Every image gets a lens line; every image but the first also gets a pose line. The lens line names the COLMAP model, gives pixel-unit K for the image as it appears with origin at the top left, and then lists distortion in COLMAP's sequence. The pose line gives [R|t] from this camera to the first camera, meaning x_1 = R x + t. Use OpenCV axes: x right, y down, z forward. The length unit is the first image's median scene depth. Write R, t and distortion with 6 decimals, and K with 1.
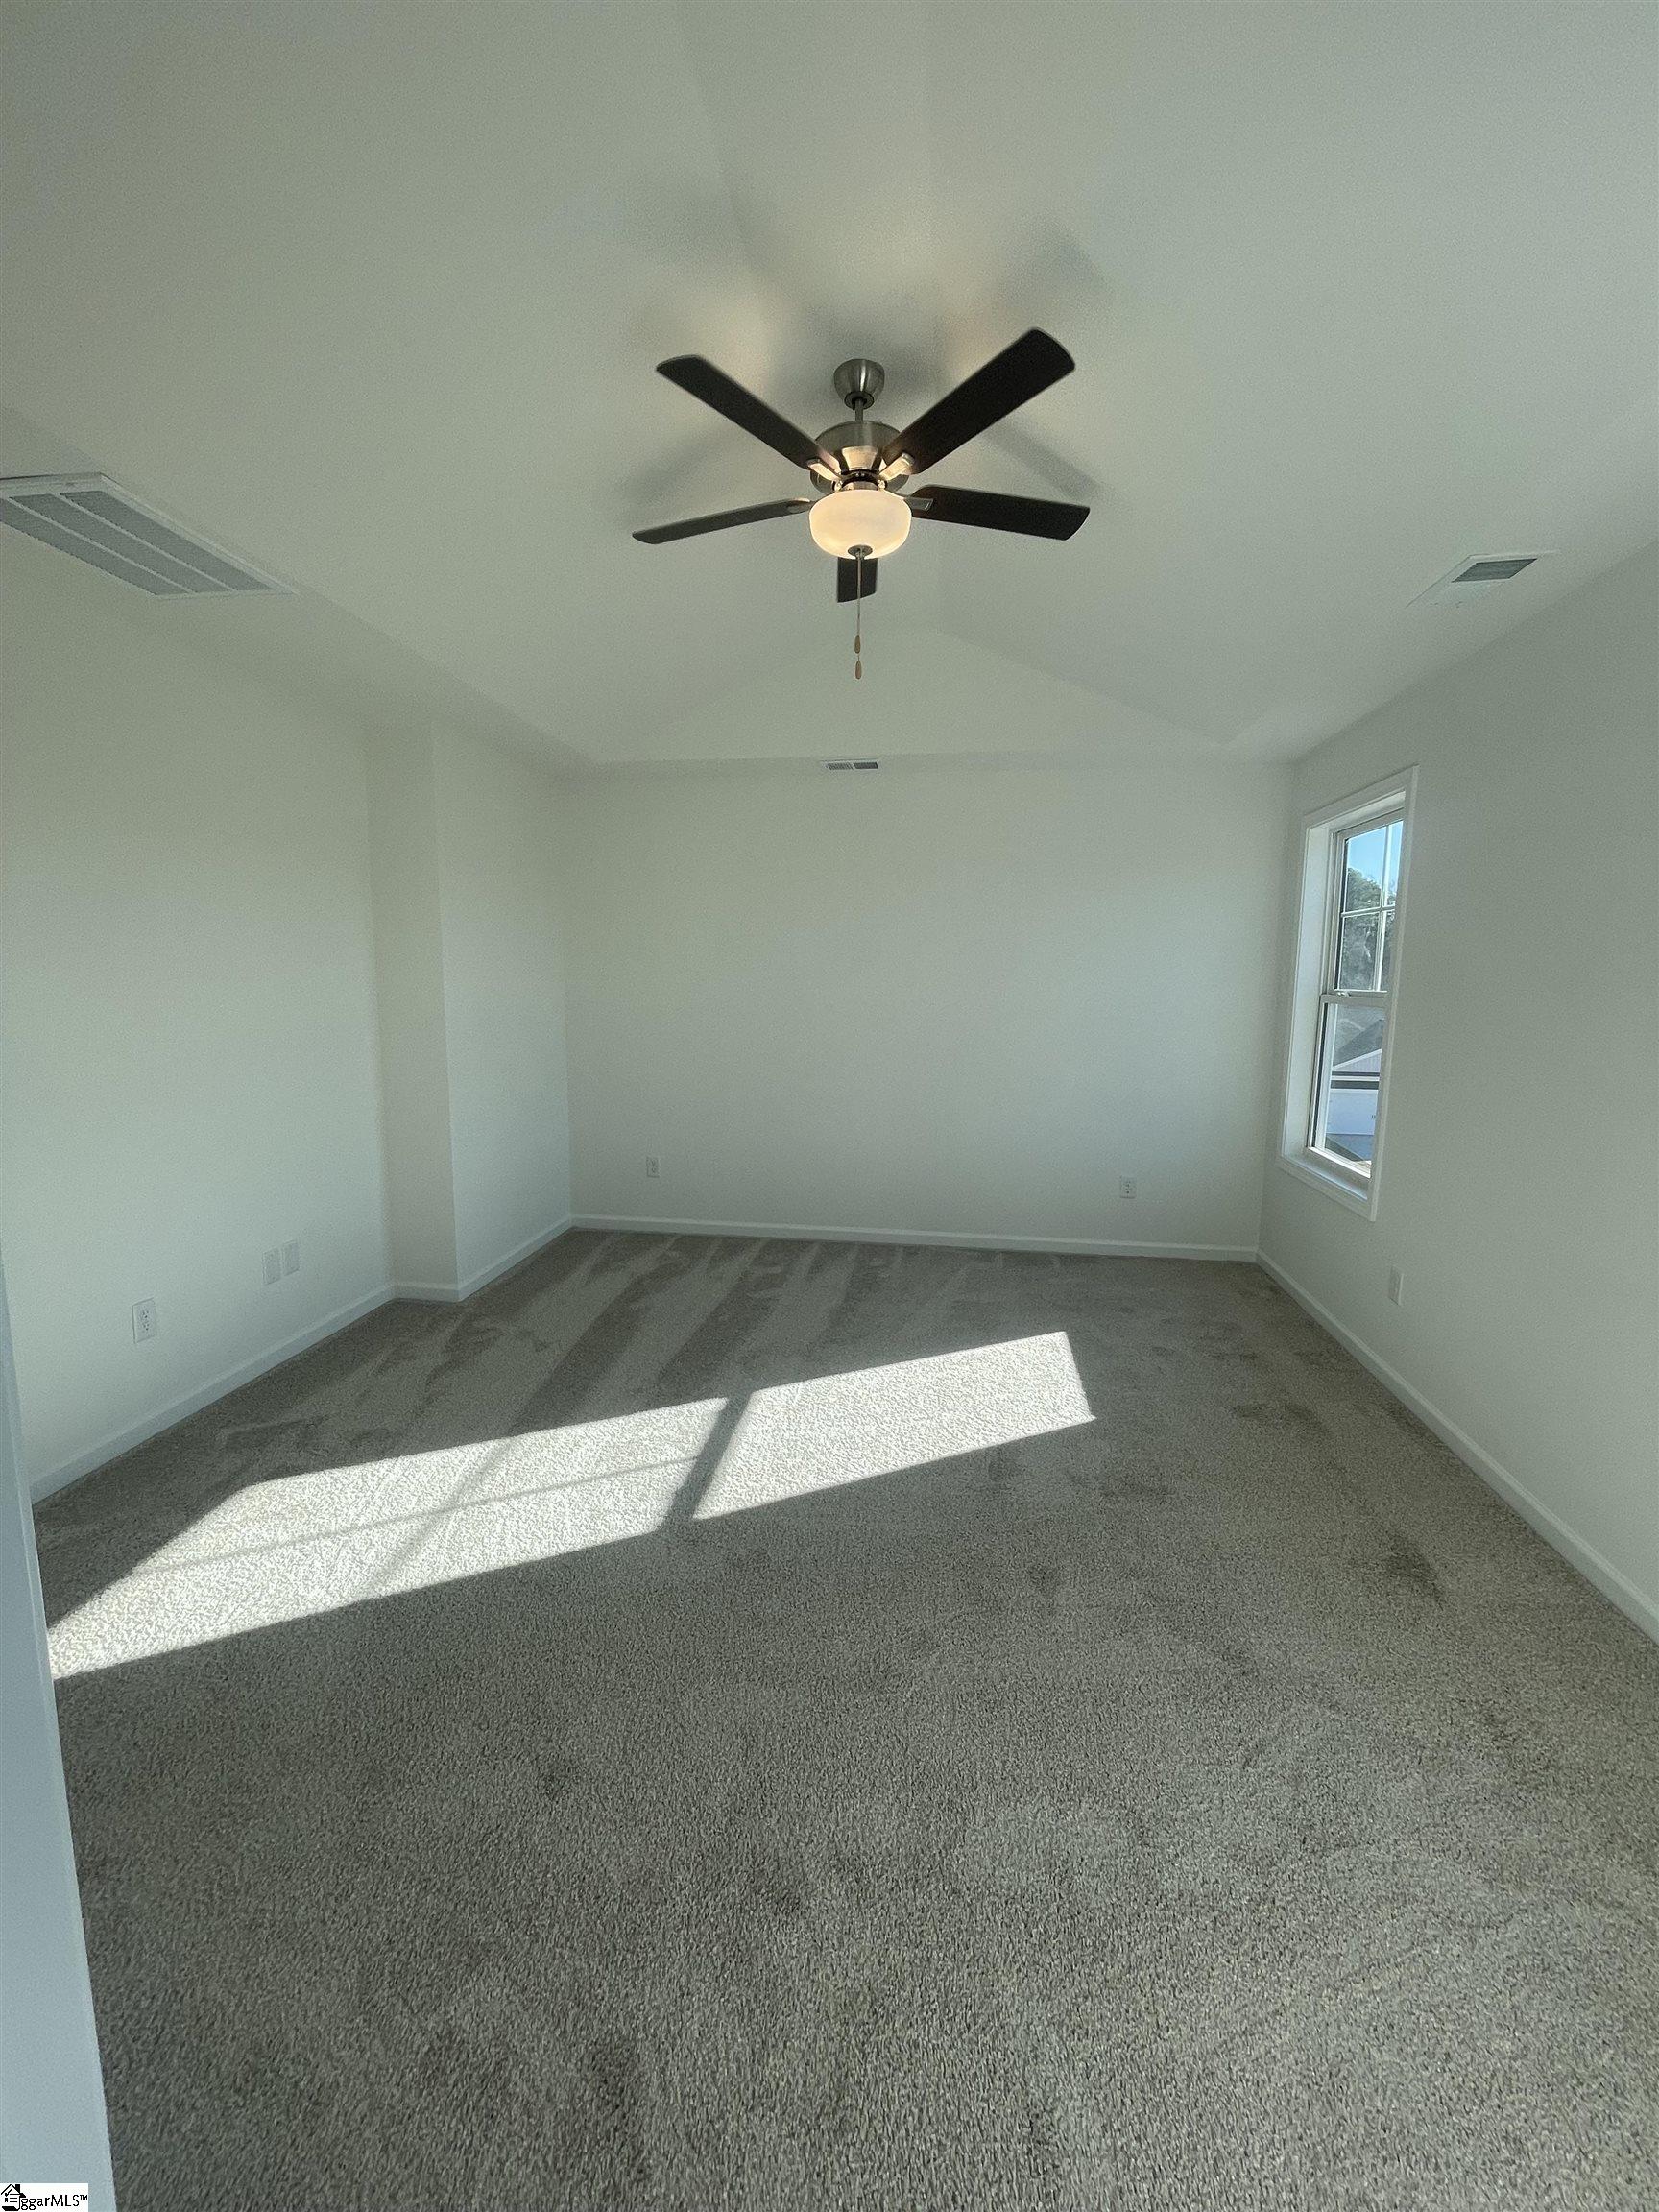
lens RADIAL K [[891.4, 0, 822.8], [0, 891.4, 1102.0], [0, 0, 1]] dist [-0.001474, 0.000568]
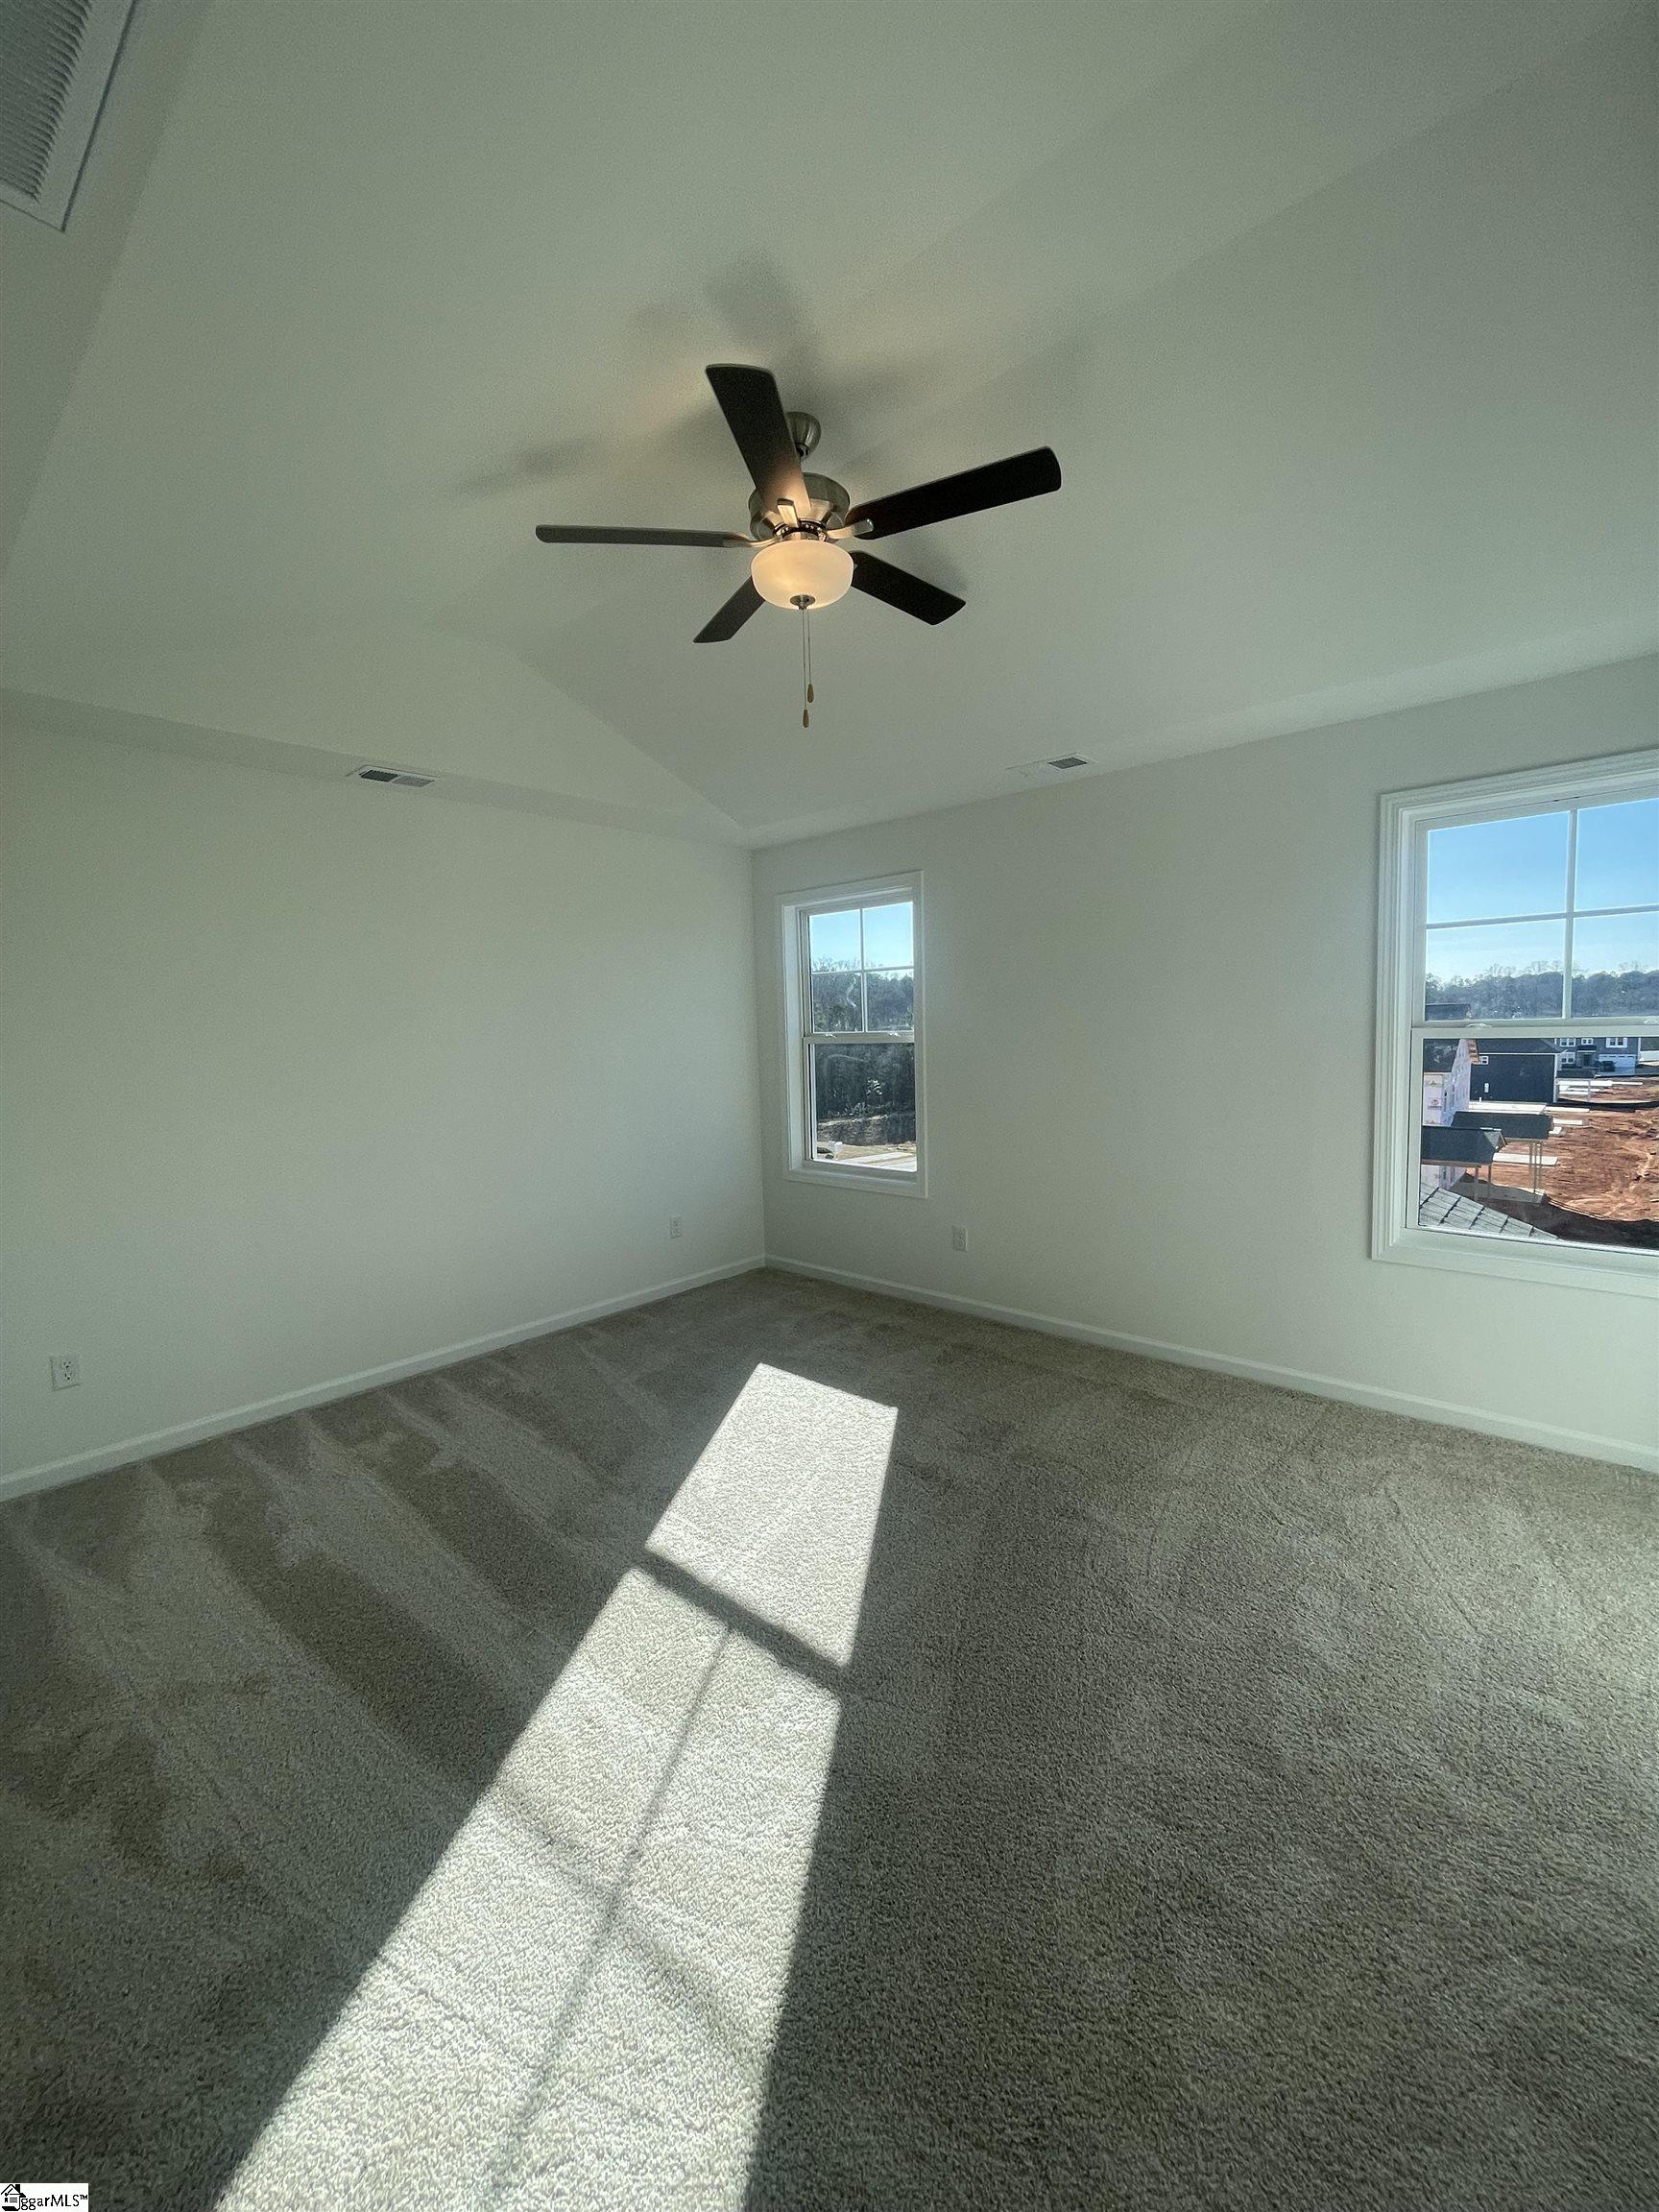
lens RADIAL K [[891.4, 0, 820.8], [0, 891.4, 1106.0], [0, 0, 1]] dist [-0.001474, 0.000568]
pose [[0.557662, -0.102315, 0.823738, -0.484847], [0.153004, 0.988040, 0.019140, -0.047289], [-0.815845, 0.115361, 0.566647, 0.289732]]
